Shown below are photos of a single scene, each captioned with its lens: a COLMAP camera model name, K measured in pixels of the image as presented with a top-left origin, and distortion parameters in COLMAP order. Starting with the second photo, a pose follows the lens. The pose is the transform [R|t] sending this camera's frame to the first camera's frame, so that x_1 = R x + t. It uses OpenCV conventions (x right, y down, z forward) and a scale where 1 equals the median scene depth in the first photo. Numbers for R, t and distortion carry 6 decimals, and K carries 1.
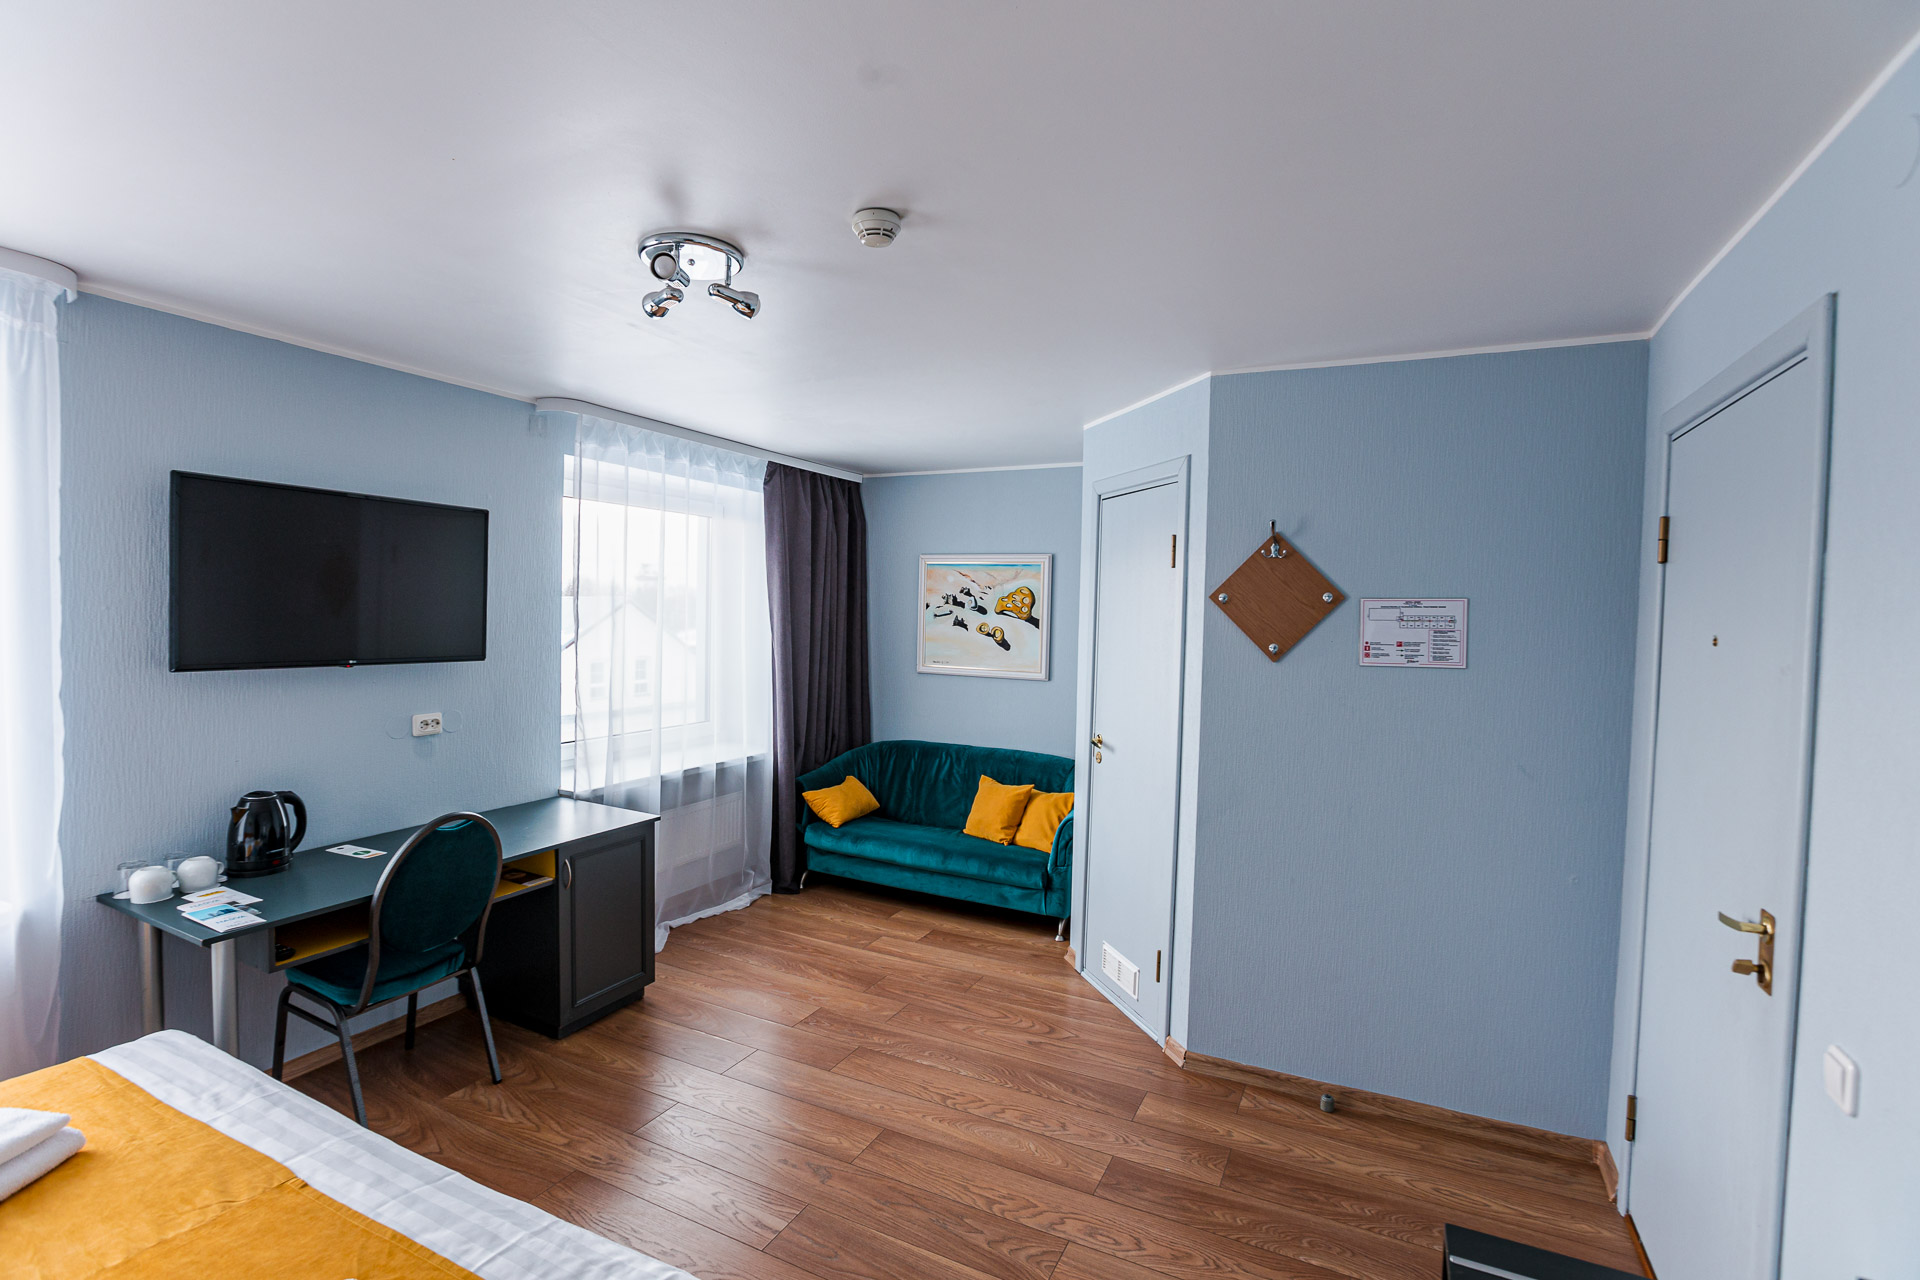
lens RADIAL K [[890.2, 0, 953.9], [0, 890.2, 642.6], [0, 0, 1]] dist [-0.001571, -0.000084]
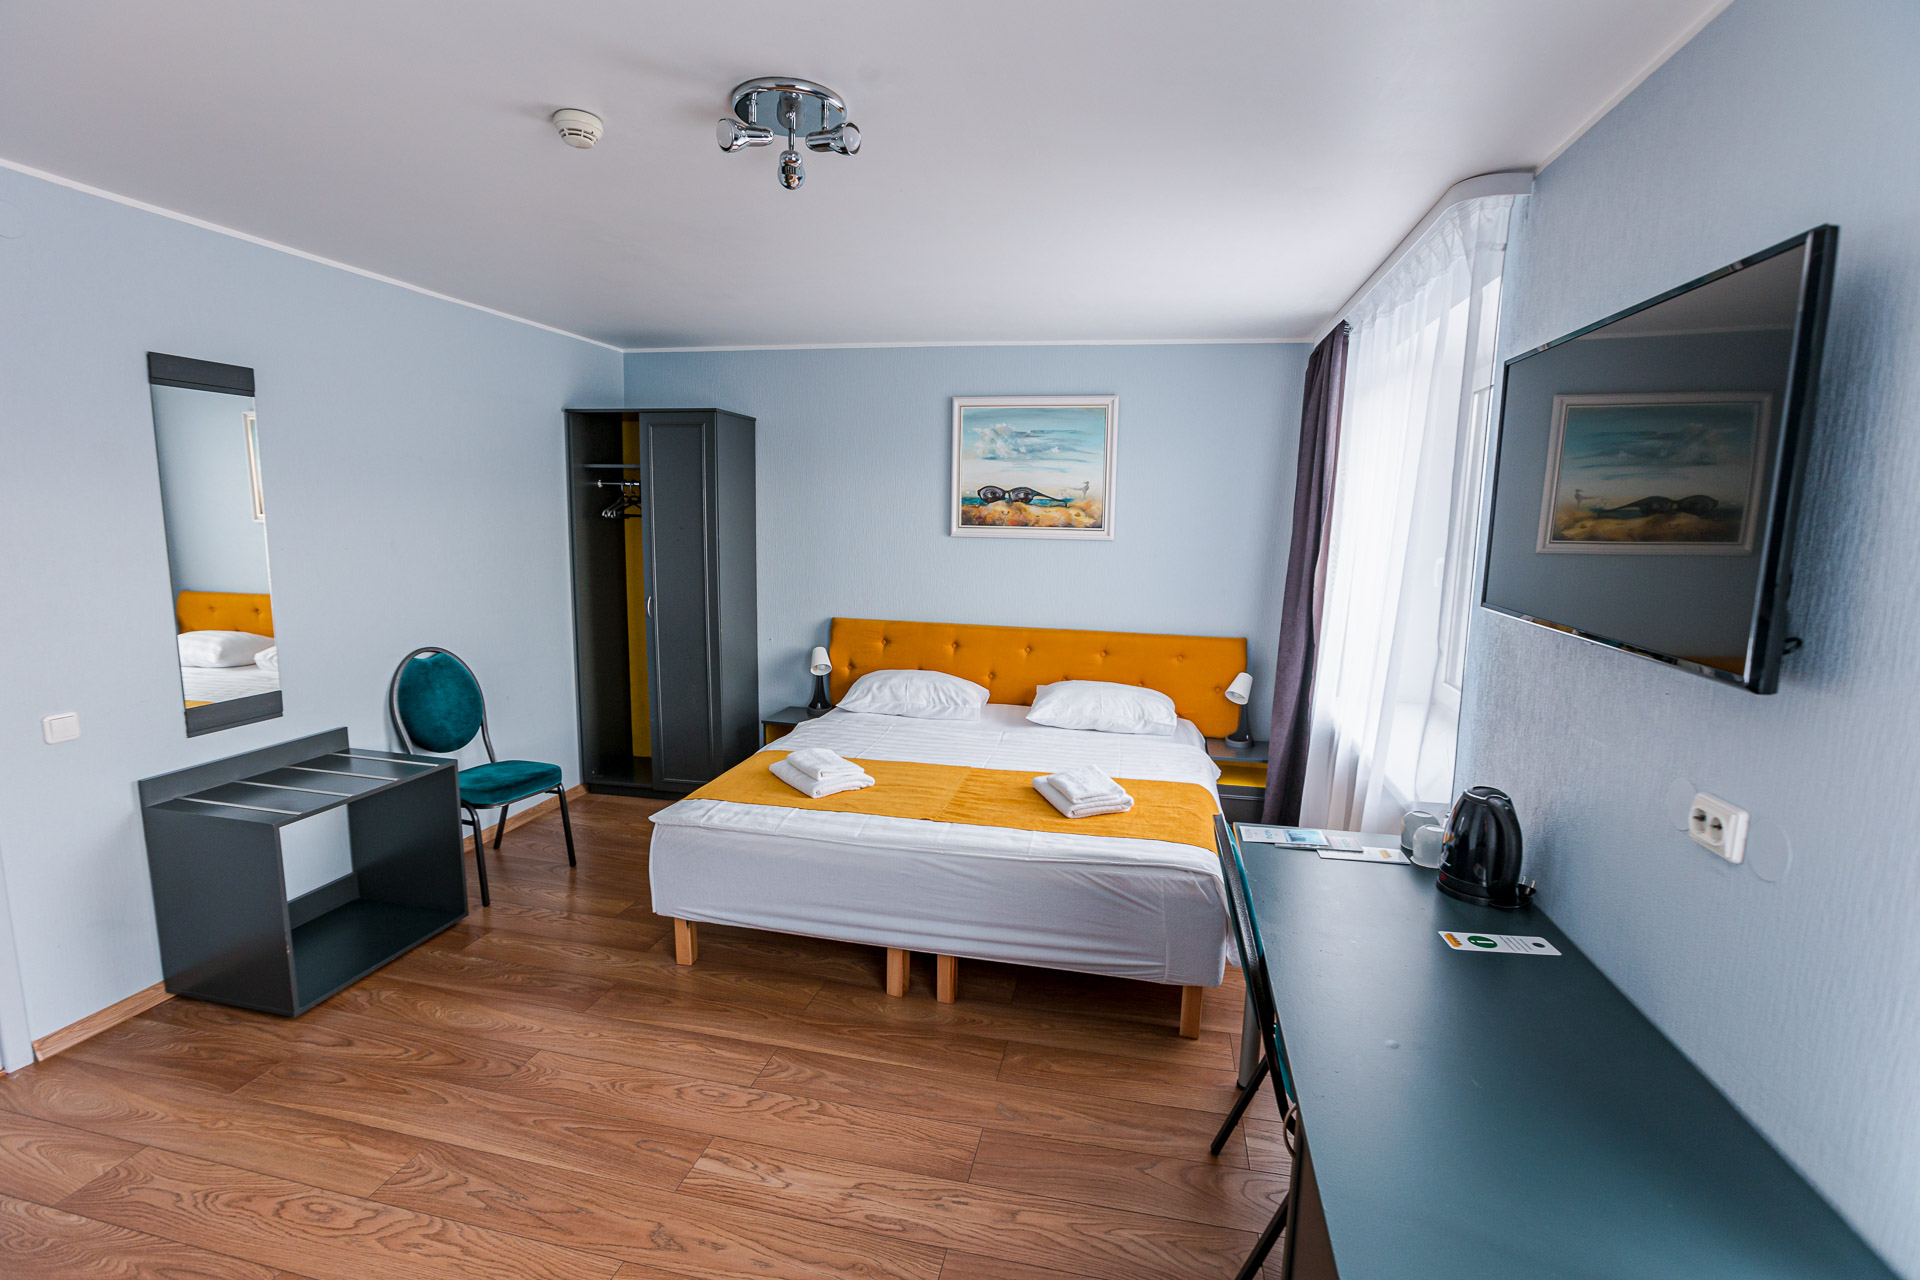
lens RADIAL K [[890.2, 0, 954.1], [0, 890.2, 636.2], [0, 0, 1]] dist [-0.001571, -0.000084]
pose [[-0.971050, -0.010775, -0.238631, -0.225643], [-0.052935, 0.983850, 0.170986, -0.072412], [0.232935, 0.178668, -0.955939, 1.880793]]
